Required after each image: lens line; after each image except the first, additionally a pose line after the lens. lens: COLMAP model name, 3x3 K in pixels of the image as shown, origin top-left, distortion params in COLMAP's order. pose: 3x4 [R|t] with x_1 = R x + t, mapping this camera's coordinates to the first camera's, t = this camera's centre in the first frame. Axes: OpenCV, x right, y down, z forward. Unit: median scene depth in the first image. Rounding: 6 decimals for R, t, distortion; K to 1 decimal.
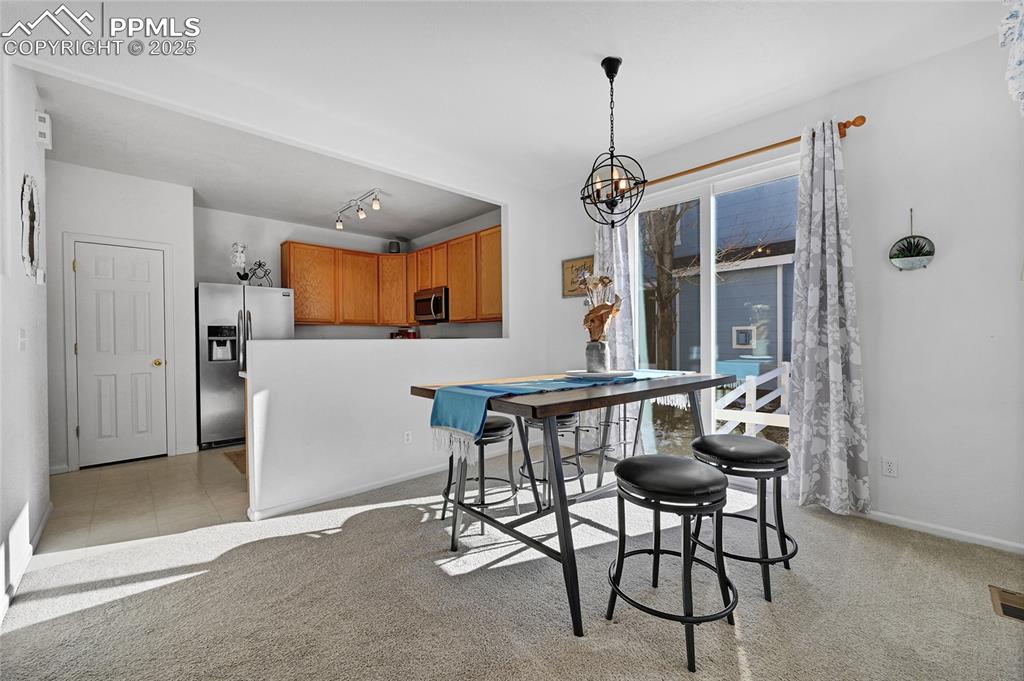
lens RADIAL K [[410.1, 0, 514.7], [0, 410.1, 341.8], [0, 0, 1]] dist [-0.003363, 0.000438]
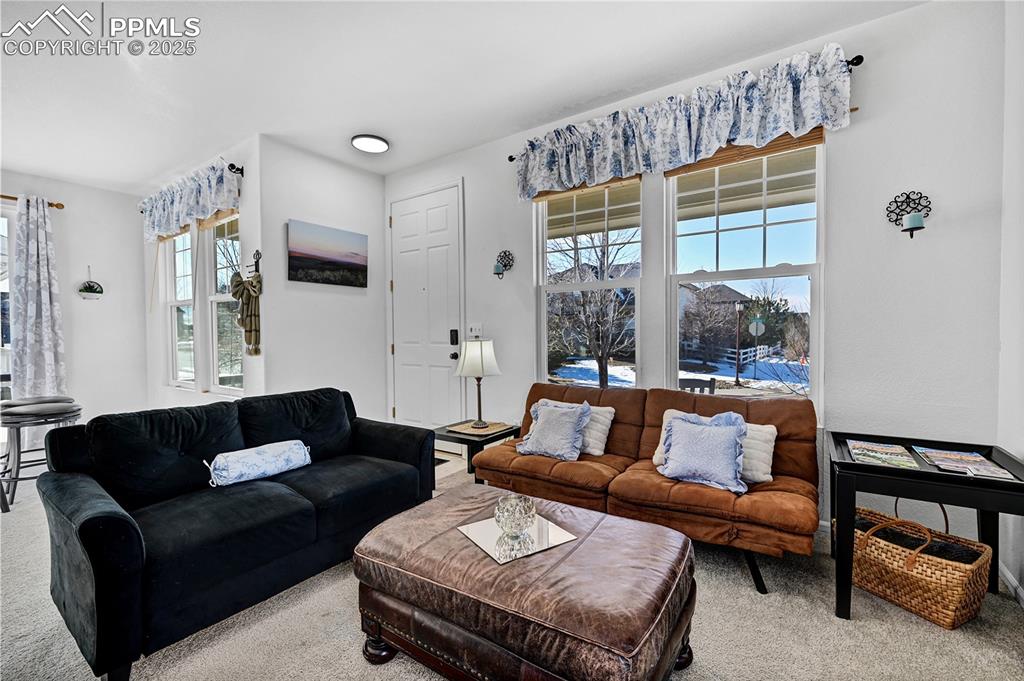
lens RADIAL K [[434.1, 0, 519.1], [0, 434.1, 343.0], [0, 0, 1]] dist [-0.002782, -0.000208]
pose [[-0.211137, -0.014132, 0.977354, -0.836250], [0.013404, 0.999760, 0.017352, 0.006565], [-0.977365, 0.016764, -0.210897, -0.290691]]
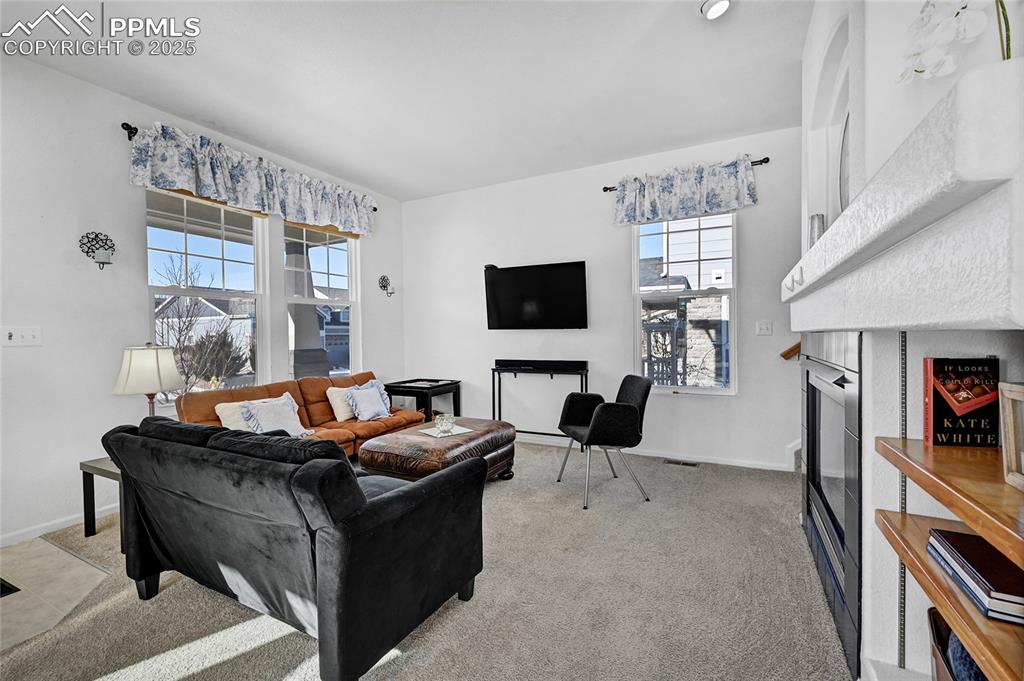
lens RADIAL K [[434.1, 0, 512.4], [0, 434.1, 344.4], [0, 0, 1]] dist [-0.002782, -0.000208]
pose [[-0.945038, 0.027587, -0.325796, -0.308560], [0.019417, 0.999411, 0.028302, 0.000049], [0.326385, 0.020420, -0.945016, 0.451088]]
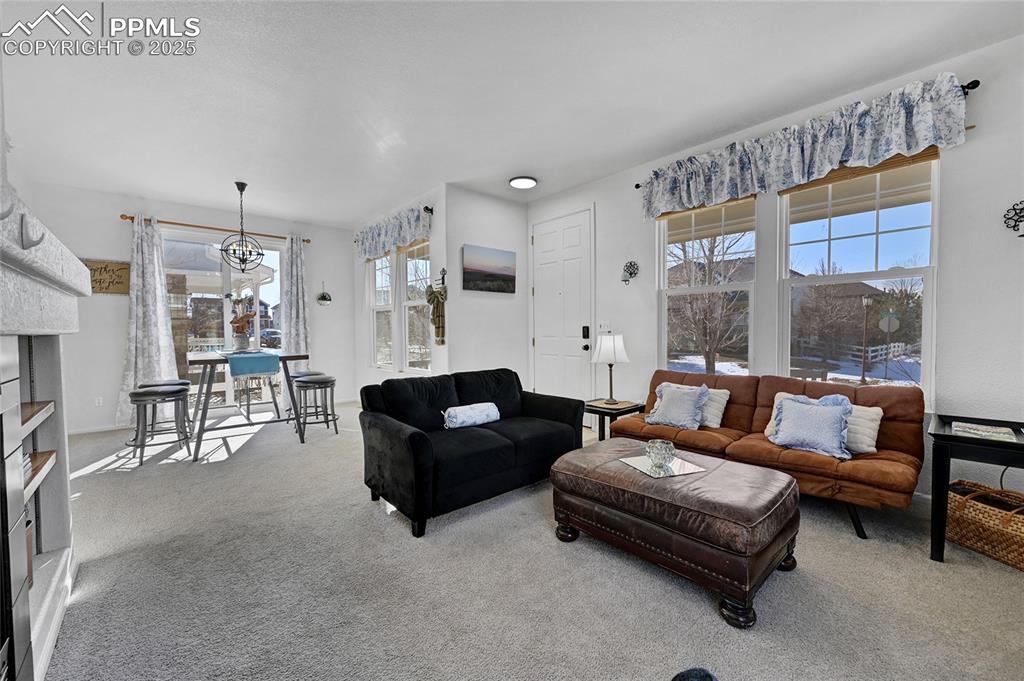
lens RADIAL K [[410.1, 0, 515.4], [0, 410.1, 342.4], [0, 0, 1]] dist [-0.003363, 0.000438]
pose [[0.033373, -0.023829, 0.999159, -1.006727], [0.011421, 0.999660, 0.023460, 0.007622], [-0.999378, 0.010629, 0.033634, -0.191295]]
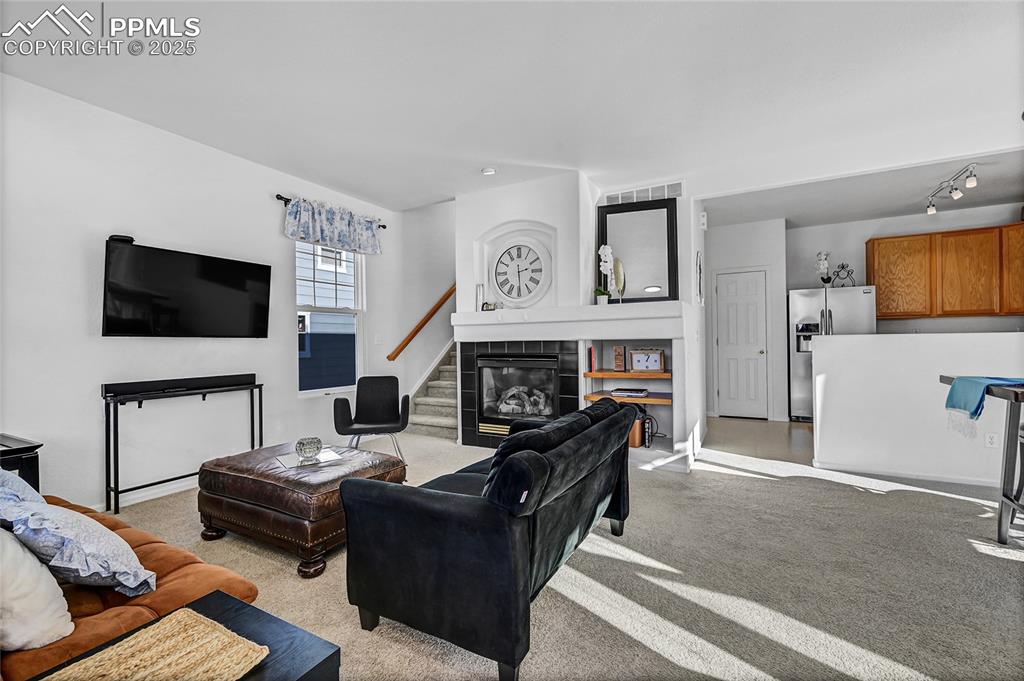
lens RADIAL K [[434.1, 0, 514.3], [0, 434.1, 342.4], [0, 0, 1]] dist [-0.002782, -0.000208]
pose [[0.308120, 0.006706, -0.951324, 0.289706], [0.005878, 0.999943, 0.008952, 0.000046], [0.951329, -0.008350, 0.308063, -0.272212]]
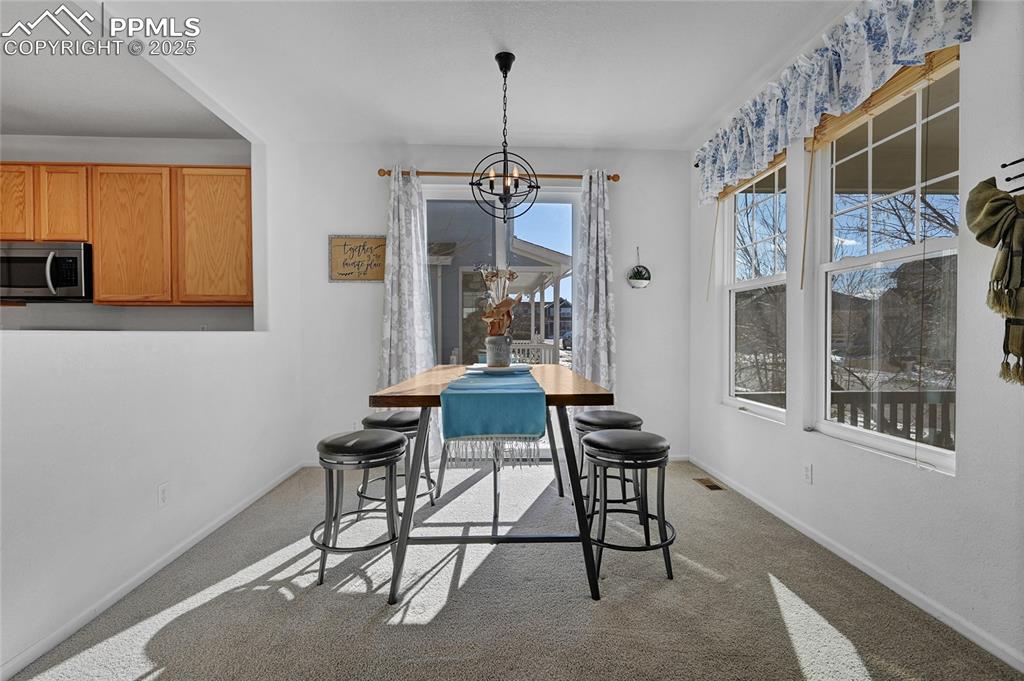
lens RADIAL K [[470.3, 0, 515.7], [0, 470.3, 342.7], [0, 0, 1]] dist [-0.000435, -0.000827]
pose [[0.645655, -0.007952, 0.763588, -0.397022], [0.000810, 0.999952, 0.009728, 0.003431], [-0.763629, -0.005662, 0.645630, 0.145579]]
